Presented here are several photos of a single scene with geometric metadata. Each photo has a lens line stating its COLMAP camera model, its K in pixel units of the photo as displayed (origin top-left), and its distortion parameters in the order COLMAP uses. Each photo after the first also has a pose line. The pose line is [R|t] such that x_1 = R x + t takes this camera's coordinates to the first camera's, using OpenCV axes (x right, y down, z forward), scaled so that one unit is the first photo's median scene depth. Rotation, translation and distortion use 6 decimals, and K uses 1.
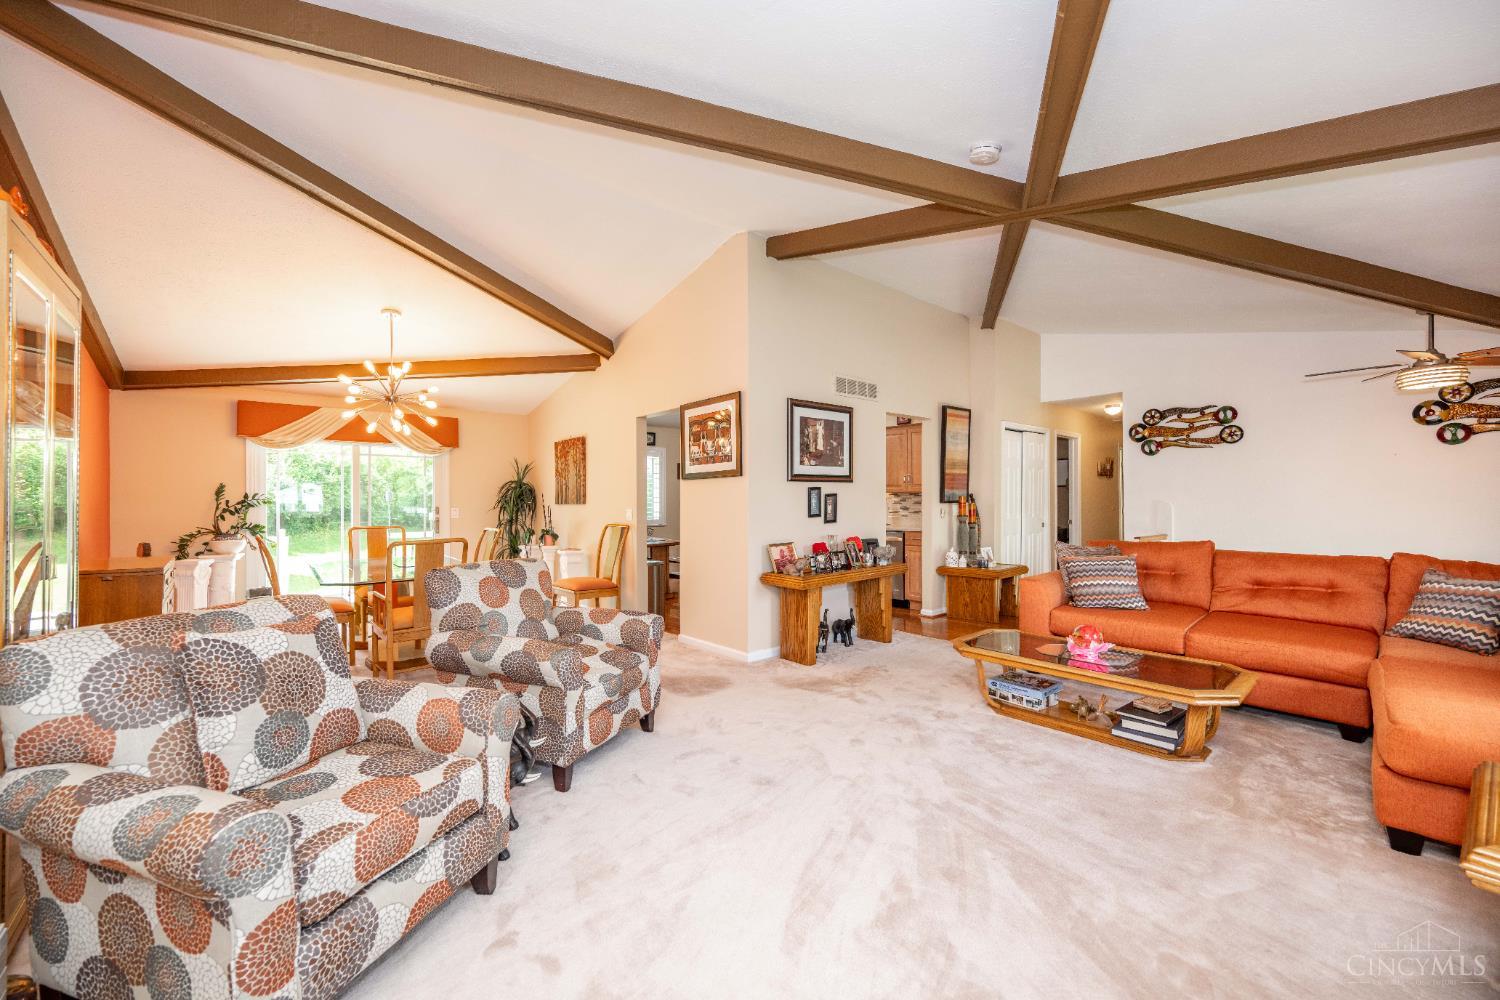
lens RADIAL K [[589.4, 0, 747.7], [0, 589.4, 503.4], [0, 0, 1]] dist [0.000294, 0.000002]
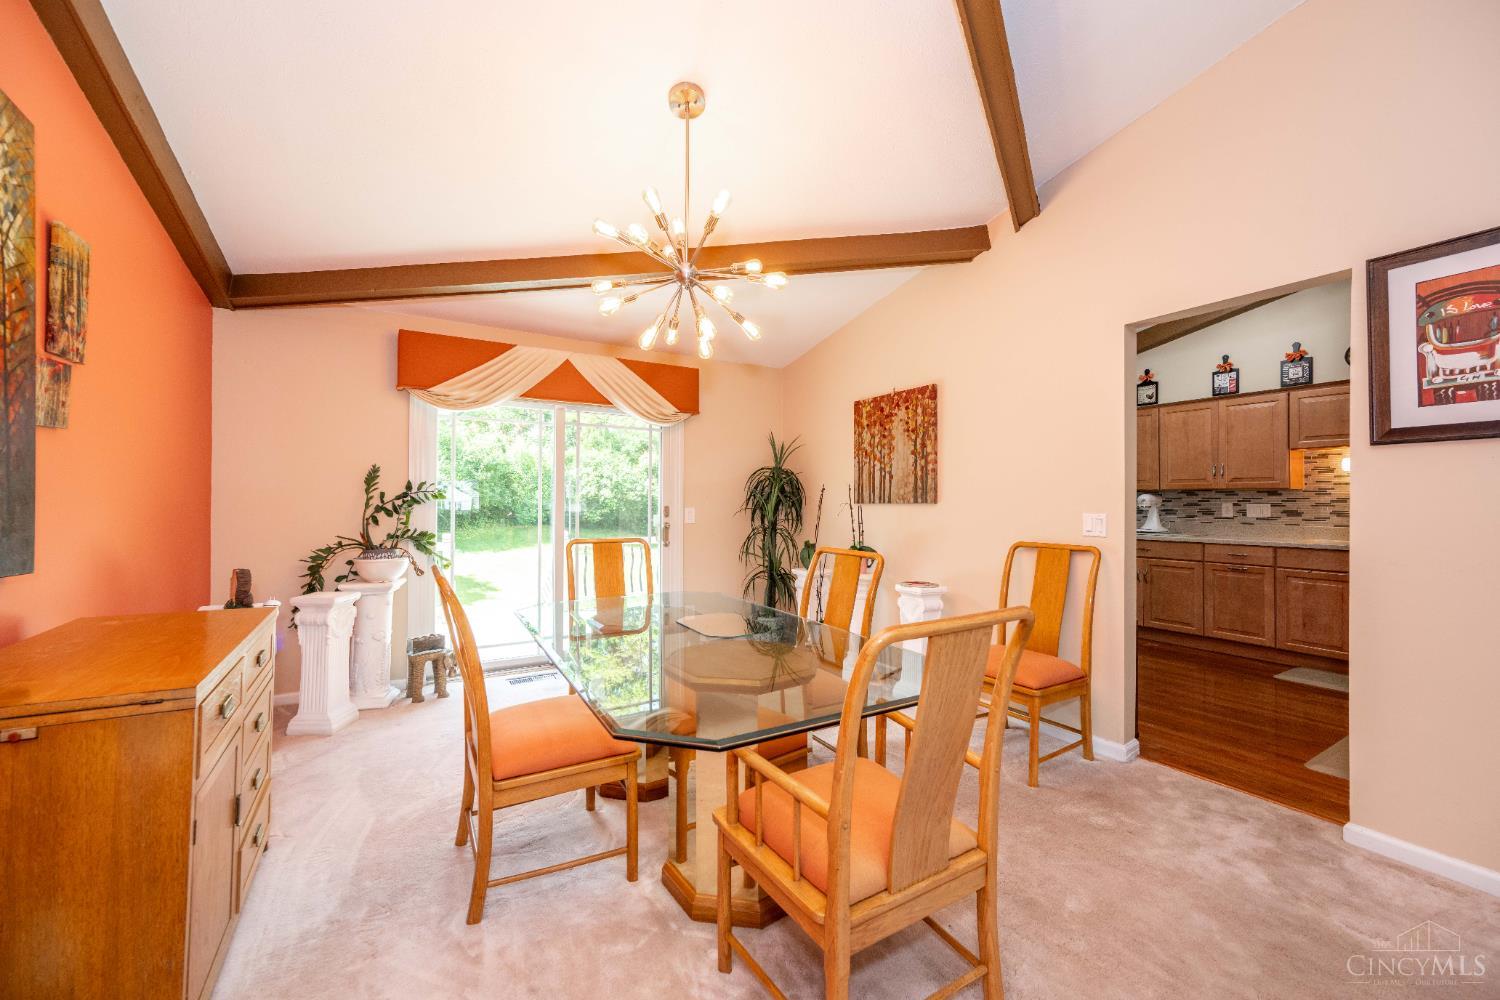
lens RADIAL K [[589.4, 0, 749.9], [0, 589.4, 497.5], [0, 0, 1]] dist [0.000294, 0.000002]
pose [[0.984468, 0.006740, -0.175433, -0.397403], [-0.008373, 0.999928, -0.008567, 0.002168], [0.175362, 0.009903, 0.984454, 0.462073]]
